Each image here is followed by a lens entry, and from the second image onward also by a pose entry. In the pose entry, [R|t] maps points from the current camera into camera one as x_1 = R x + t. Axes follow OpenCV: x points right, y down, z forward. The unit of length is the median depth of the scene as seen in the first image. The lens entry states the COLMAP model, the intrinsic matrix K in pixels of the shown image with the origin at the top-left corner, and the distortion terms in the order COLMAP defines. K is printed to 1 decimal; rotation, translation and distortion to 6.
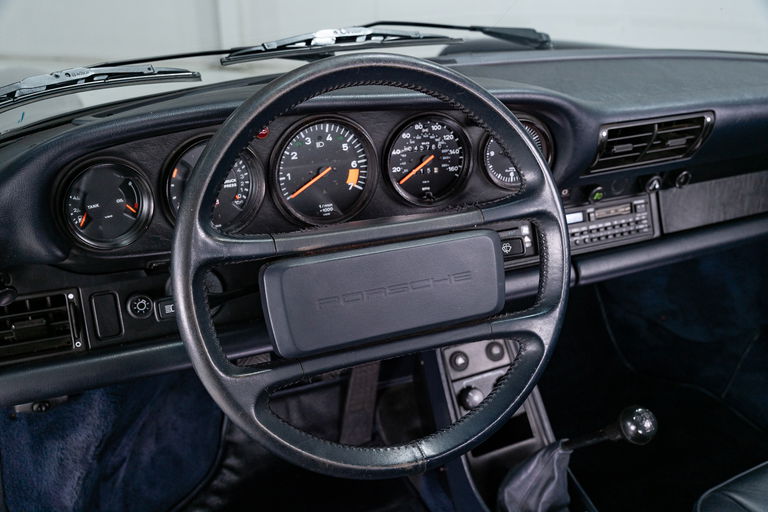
lens RADIAL K [[700.0, 0, 390.5], [0, 700.0, 257.2], [0, 0, 1]] dist [-0.008044, 0.000000]
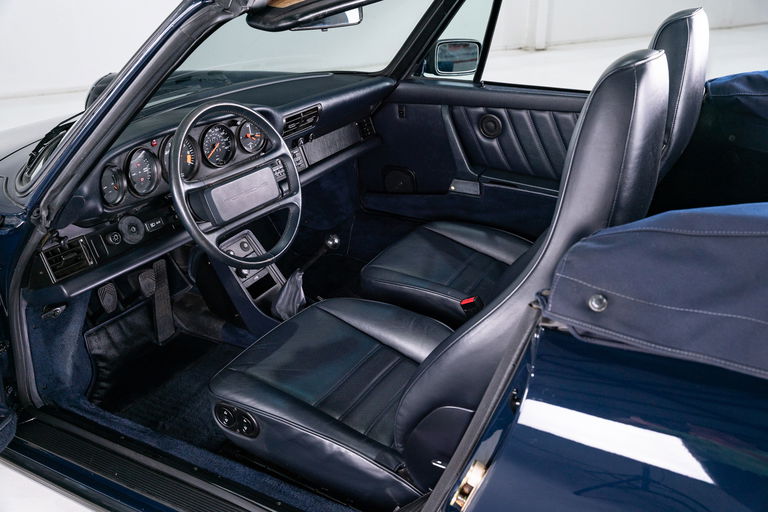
lens RADIAL K [[700.0, 0, 379.2], [0, 700.0, 257.3], [0, 0, 1]] dist [-0.008044, 0.000000]
pose [[0.803694, -0.257292, 0.536542, -0.700477], [0.255997, 0.963480, 0.078563, 0.133450], [-0.537161, 0.074212, 0.840209, -0.923533]]
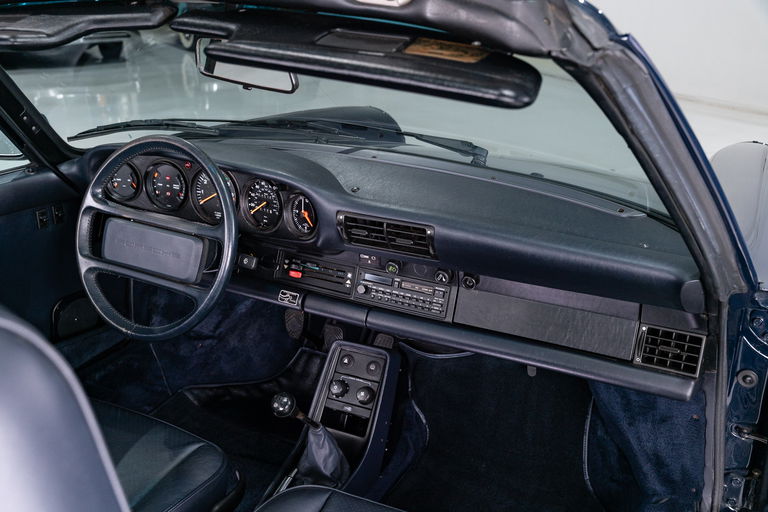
lens RADIAL K [[765.8, 0, 391.8], [0, 765.8, 259.8], [0, 0, 1]] dist [-0.012987, 0.000000]
pose [[0.622306, 0.293289, -0.725752, 1.452089], [-0.332534, 0.938387, 0.094082, -0.258682], [0.708630, 0.182790, 0.681492, -0.008452]]
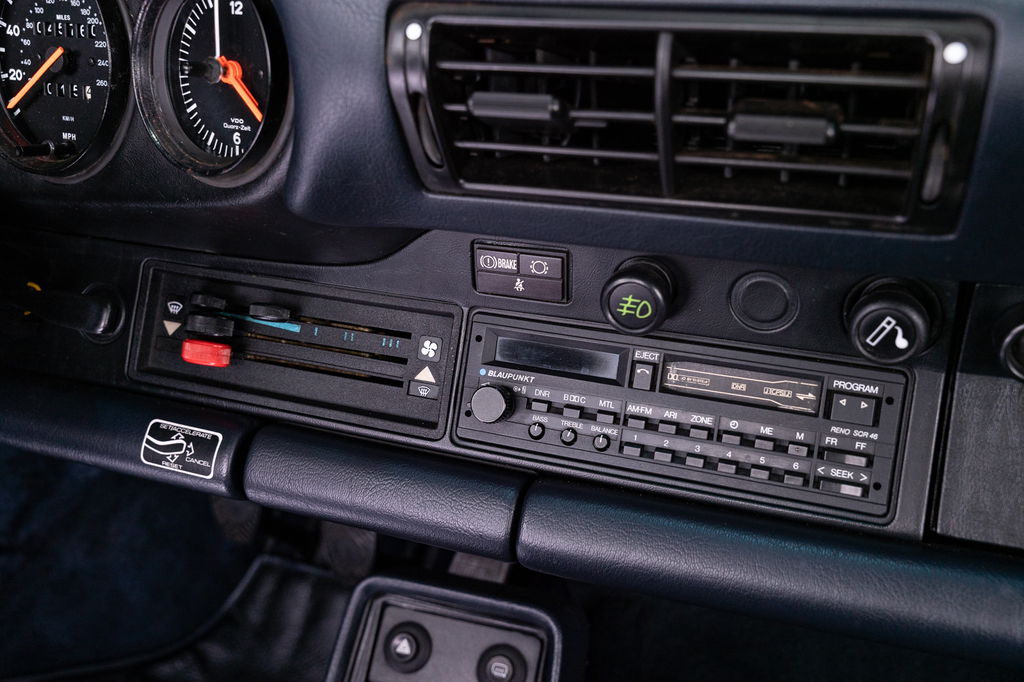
lens RADIAL K [[1021.0, 0, 513.8], [0, 1021.0, 337.6], [0, 0, 1]] dist [-0.012987, 0.000000]
pose [[0.711738, 0.257540, -0.653530, 0.588137], [-0.305234, 0.951330, 0.042475, -0.082979], [0.632661, 0.169249, 0.755708, 0.679465]]
